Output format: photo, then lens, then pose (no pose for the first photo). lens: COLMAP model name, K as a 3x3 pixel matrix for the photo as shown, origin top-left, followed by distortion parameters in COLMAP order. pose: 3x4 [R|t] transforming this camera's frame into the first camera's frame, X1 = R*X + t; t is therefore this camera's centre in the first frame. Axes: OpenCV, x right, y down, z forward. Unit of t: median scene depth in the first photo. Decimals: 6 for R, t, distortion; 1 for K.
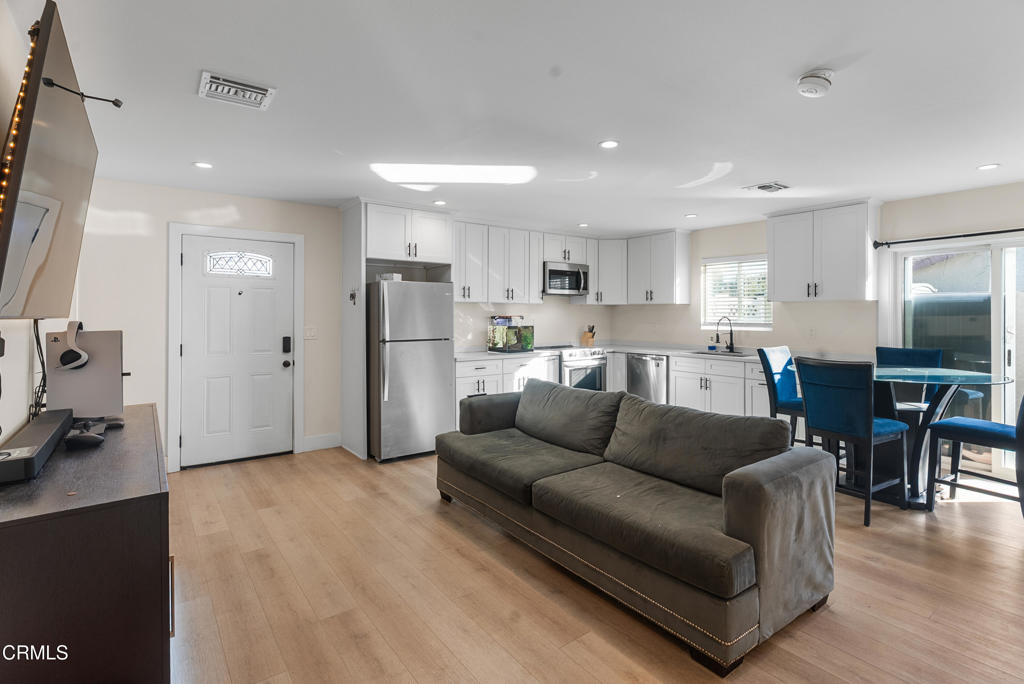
lens RADIAL K [[495.8, 0, 513.1], [0, 495.8, 318.8], [0, 0, 1]] dist [-0.001002, -0.000124]
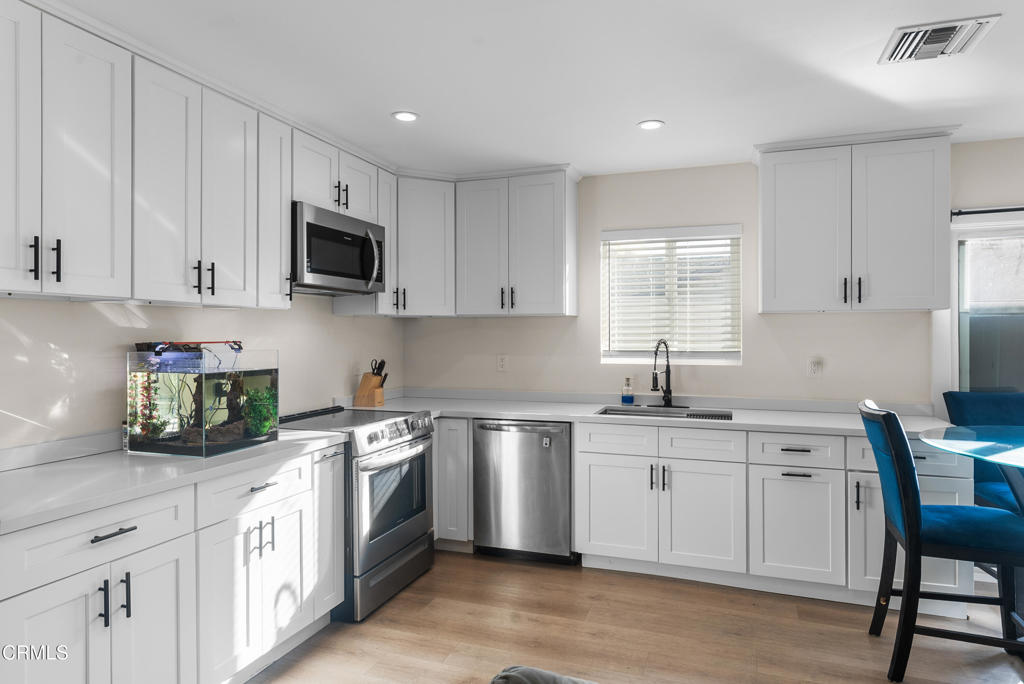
lens RADIAL K [[612.7, 0, 512.9], [0, 612.7, 336.6], [0, 0, 1]] dist [0.007541, 0.000494]
pose [[0.837509, -0.003701, 0.546412, -0.059383], [0.007361, 0.999963, -0.004509, -0.005949], [-0.546375, 0.007798, 0.837505, 0.525751]]
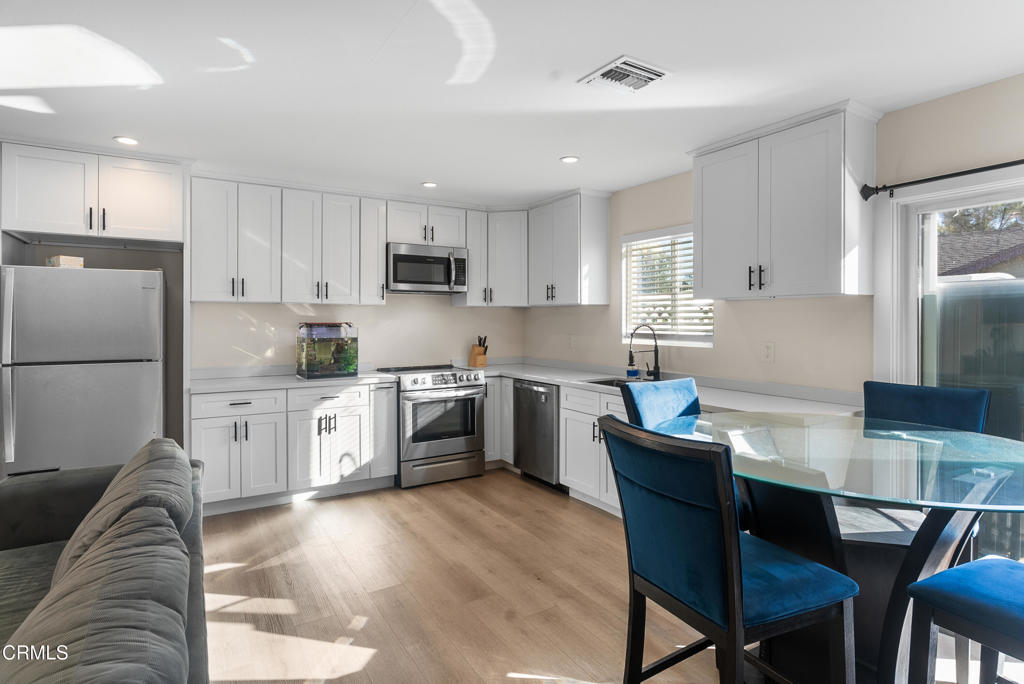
lens RADIAL K [[535.3, 0, 510.9], [0, 535.3, 324.3], [0, 0, 1]] dist [0.003696, -0.006894]
pose [[0.995668, 0.001053, -0.092974, 0.312634], [-0.001142, 0.999999, -0.000897, -0.003245], [0.092973, 0.000999, 0.995668, 0.298856]]
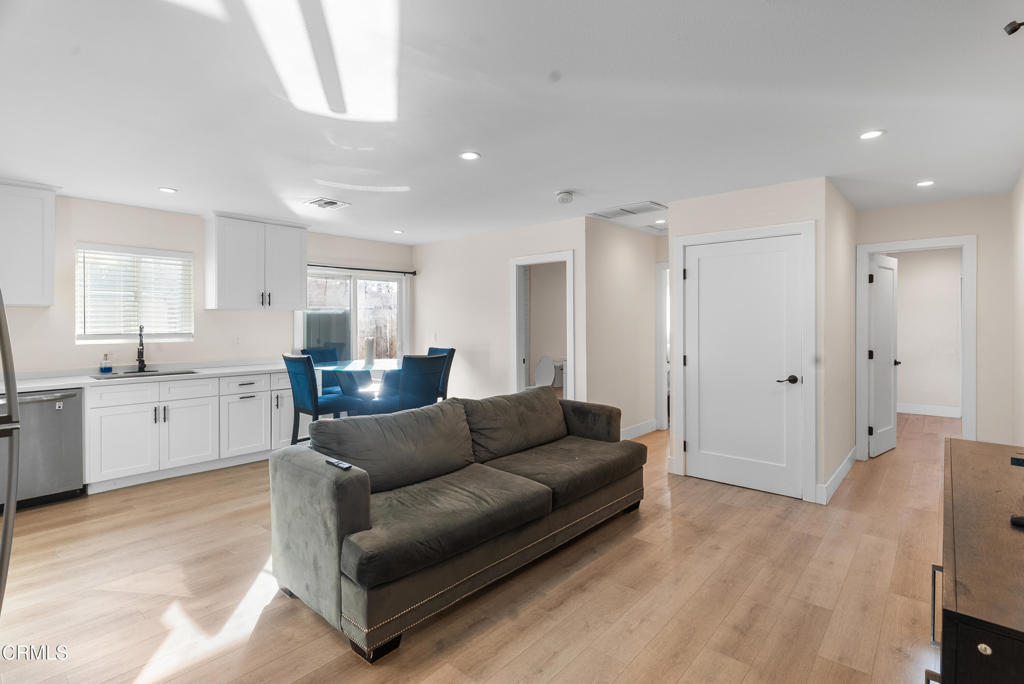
lens RADIAL K [[495.8, 0, 513.1], [0, 495.8, 318.8], [0, 0, 1]] dist [-0.001002, -0.000124]
pose [[-0.210000, 0.009423, 0.977656, -0.427817], [0.010774, 0.999915, -0.007324, -0.003182], [-0.977642, 0.008995, -0.210084, 0.582326]]
